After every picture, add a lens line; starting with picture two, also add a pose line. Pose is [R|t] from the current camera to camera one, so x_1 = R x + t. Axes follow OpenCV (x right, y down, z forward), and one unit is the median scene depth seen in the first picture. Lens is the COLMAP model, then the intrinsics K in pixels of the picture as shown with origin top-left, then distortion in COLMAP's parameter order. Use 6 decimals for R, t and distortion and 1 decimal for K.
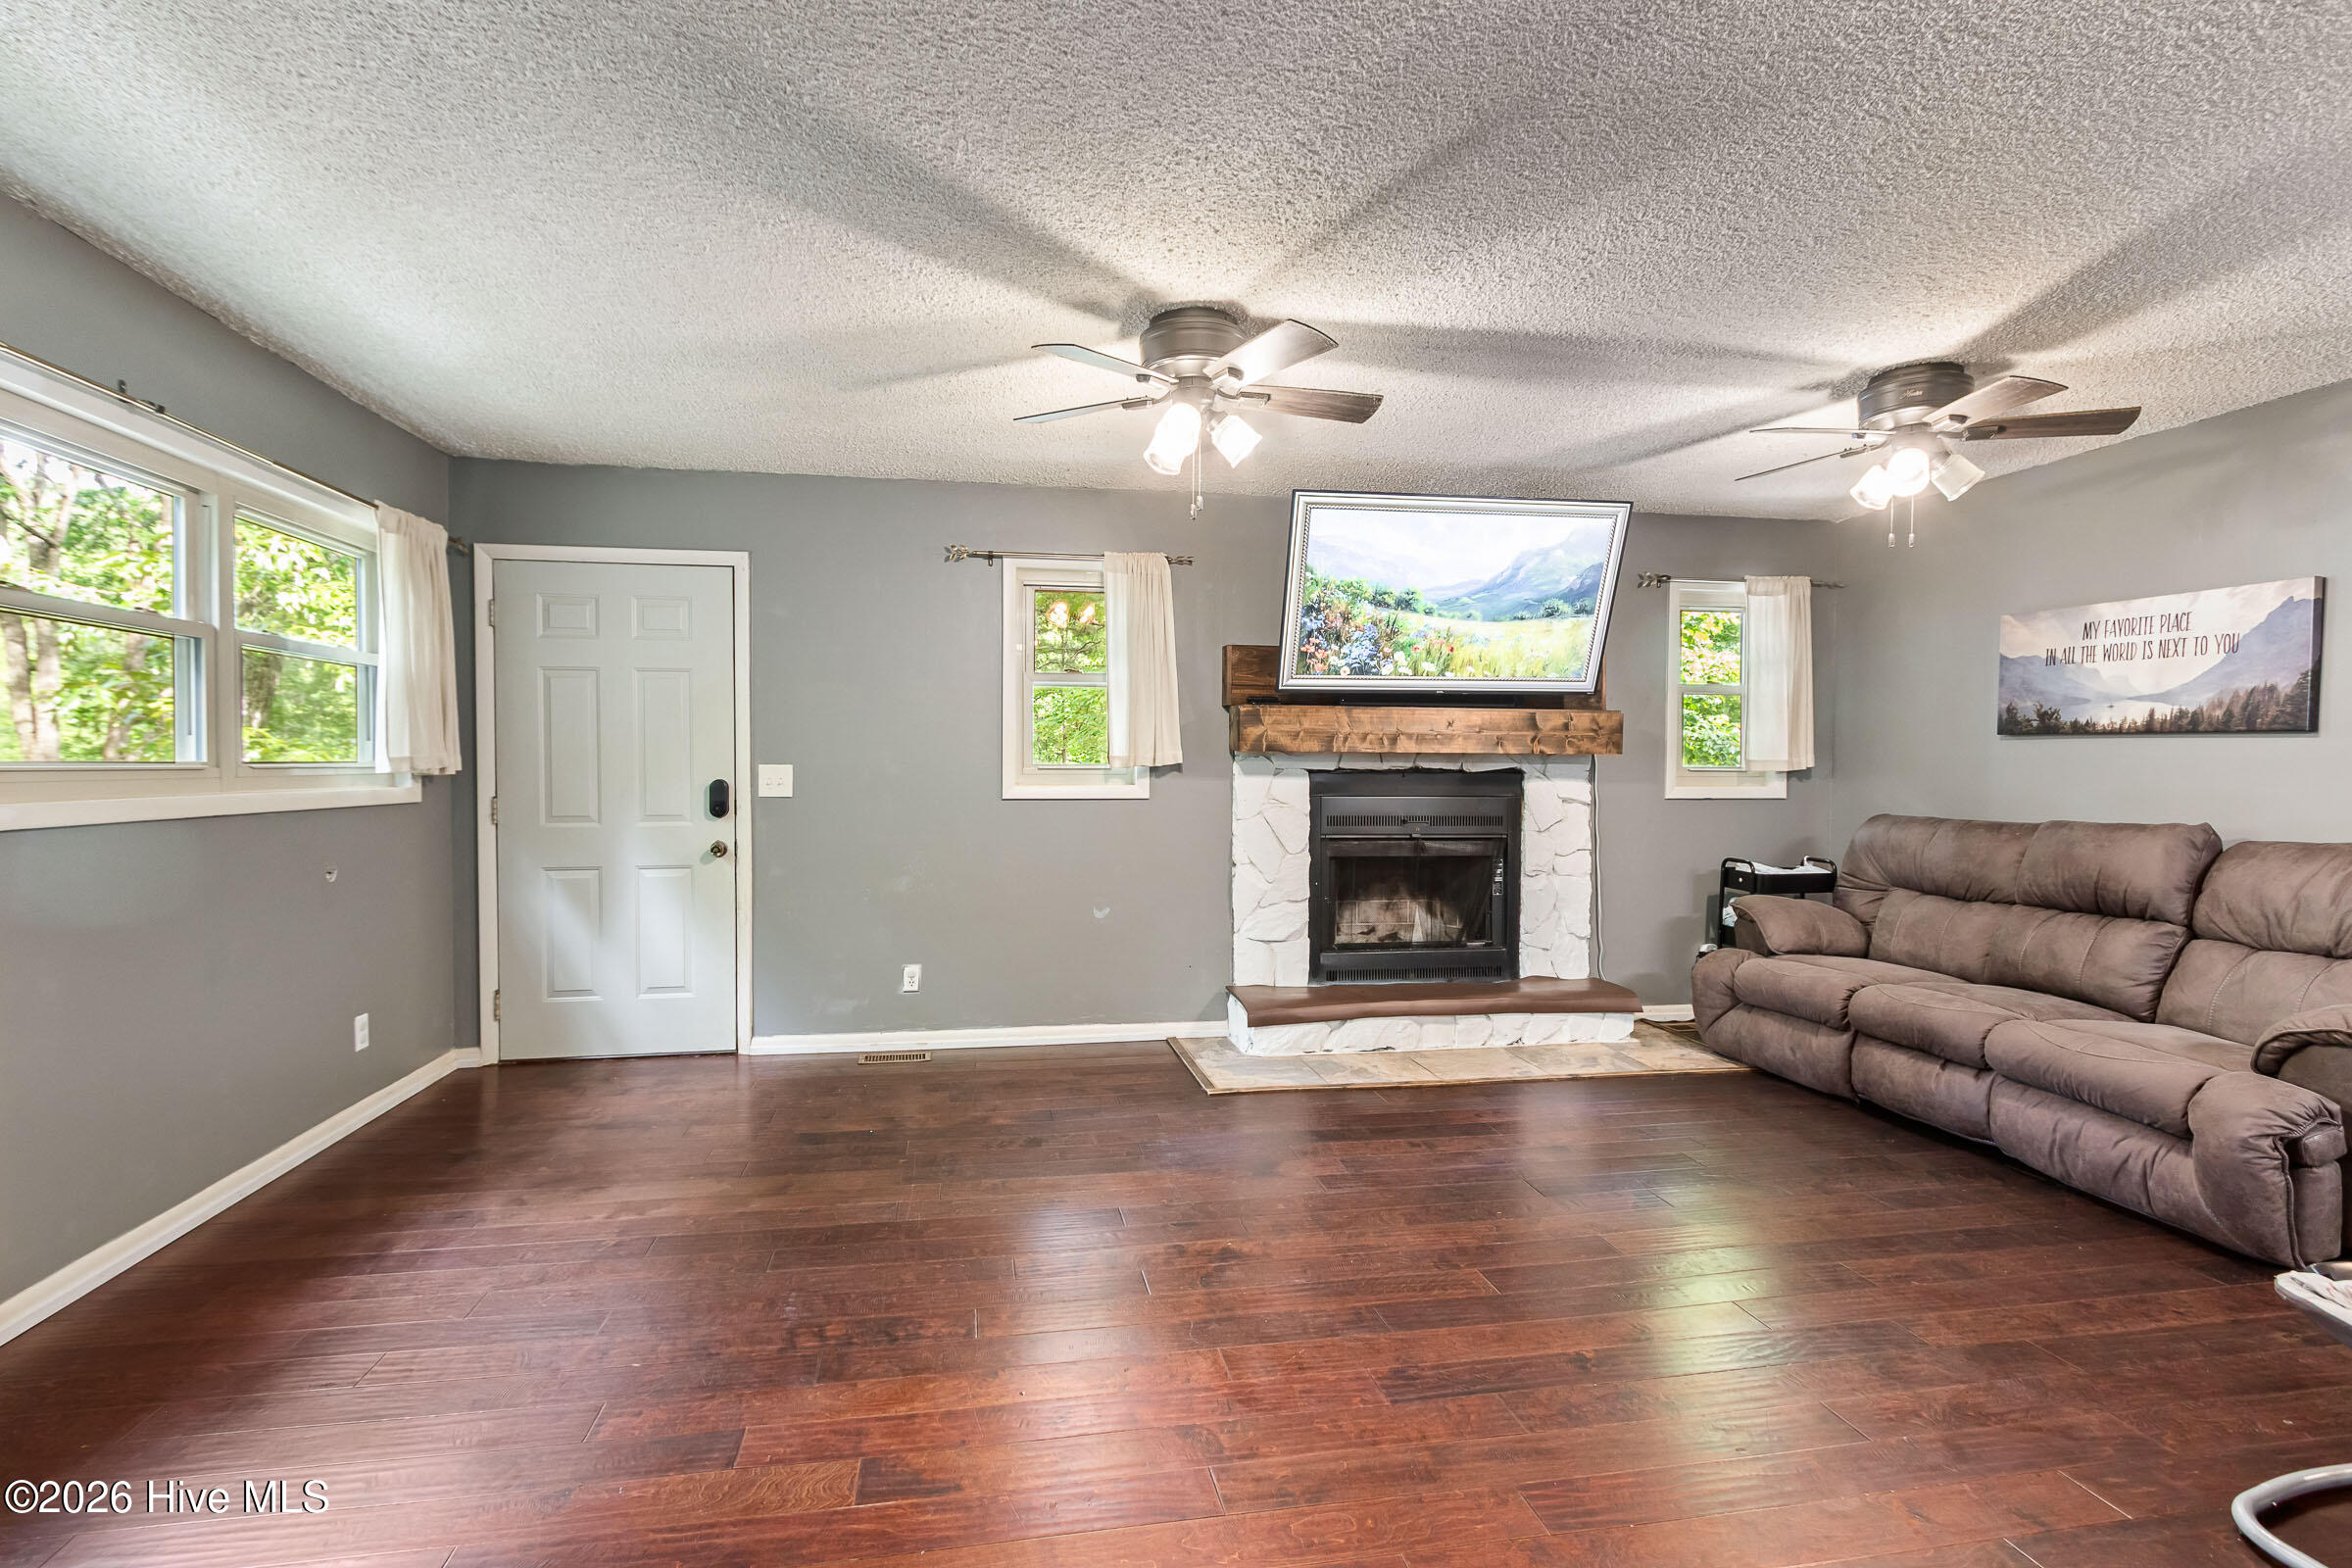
lens RADIAL K [[1106.6, 0, 1161.6], [0, 1106.6, 787.7], [0, 0, 1]] dist [0.006990, -0.000136]
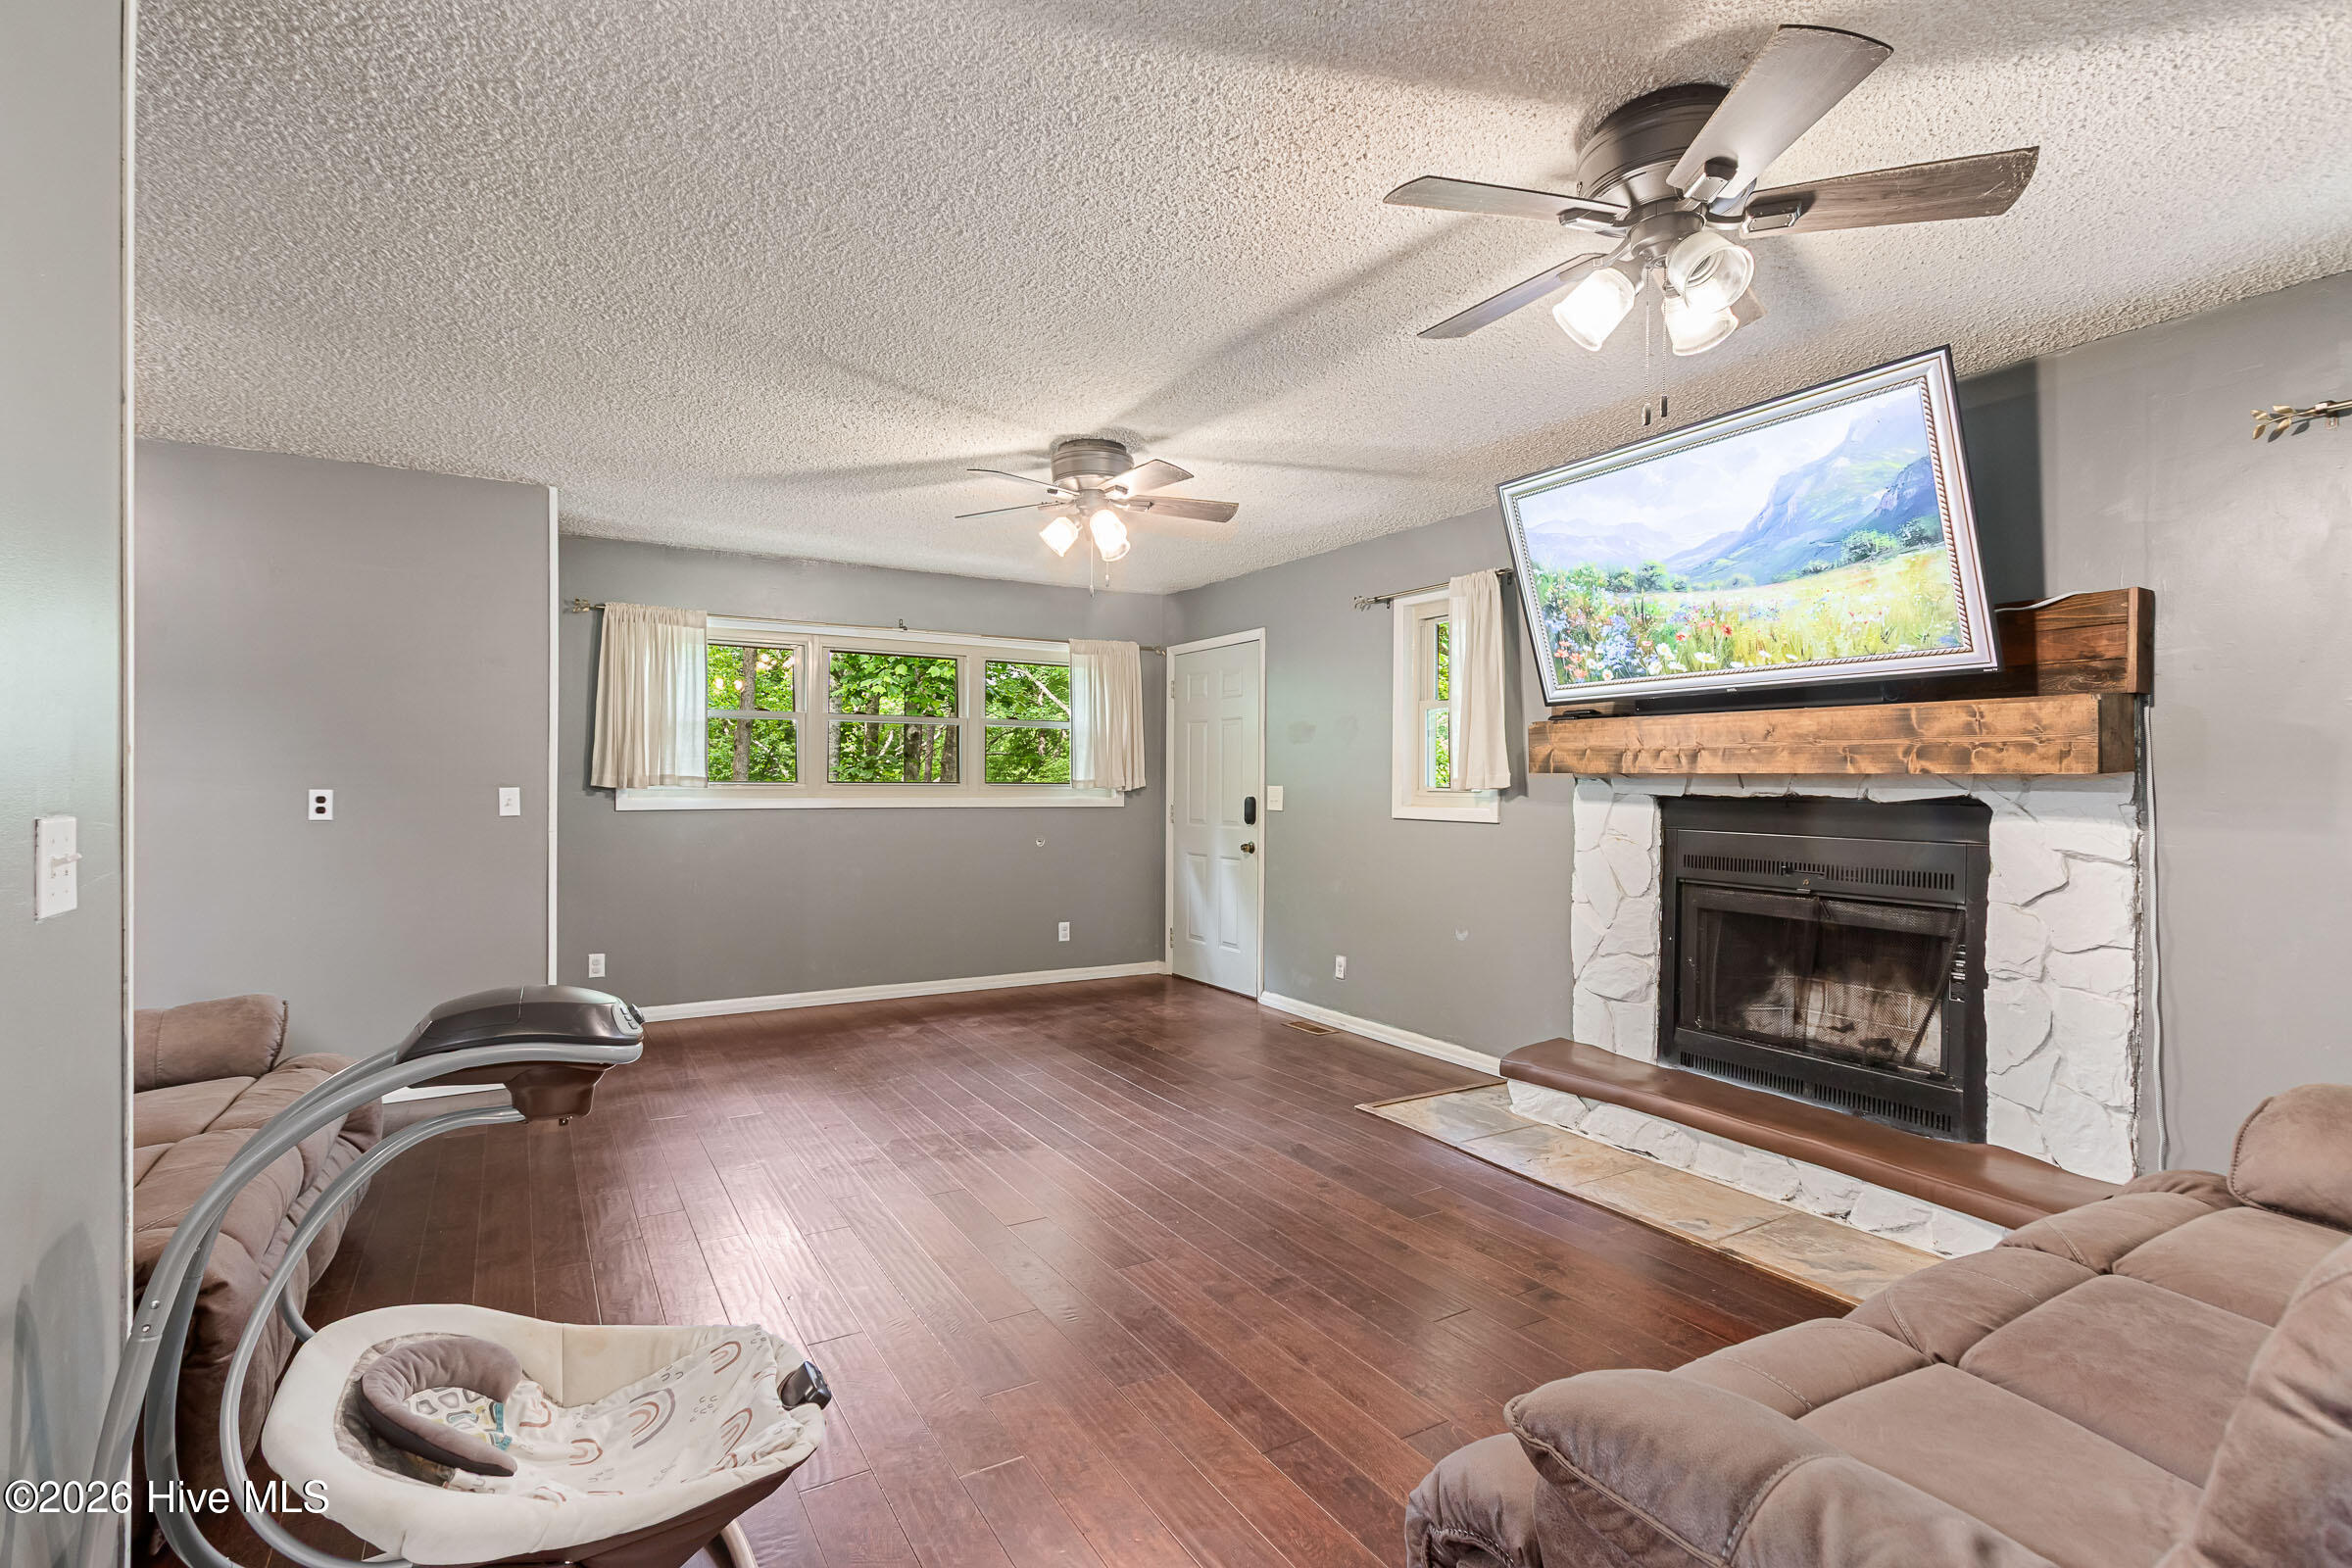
lens RADIAL K [[1106.6, 0, 1133.4], [0, 1106.6, 786.5], [0, 0, 1]] dist [0.006990, -0.000136]
pose [[0.338007, 0.004561, -0.941133, 0.829420], [-0.025666, 0.999661, -0.004373, -0.010139], [0.940794, 0.025633, 0.338009, 0.398644]]
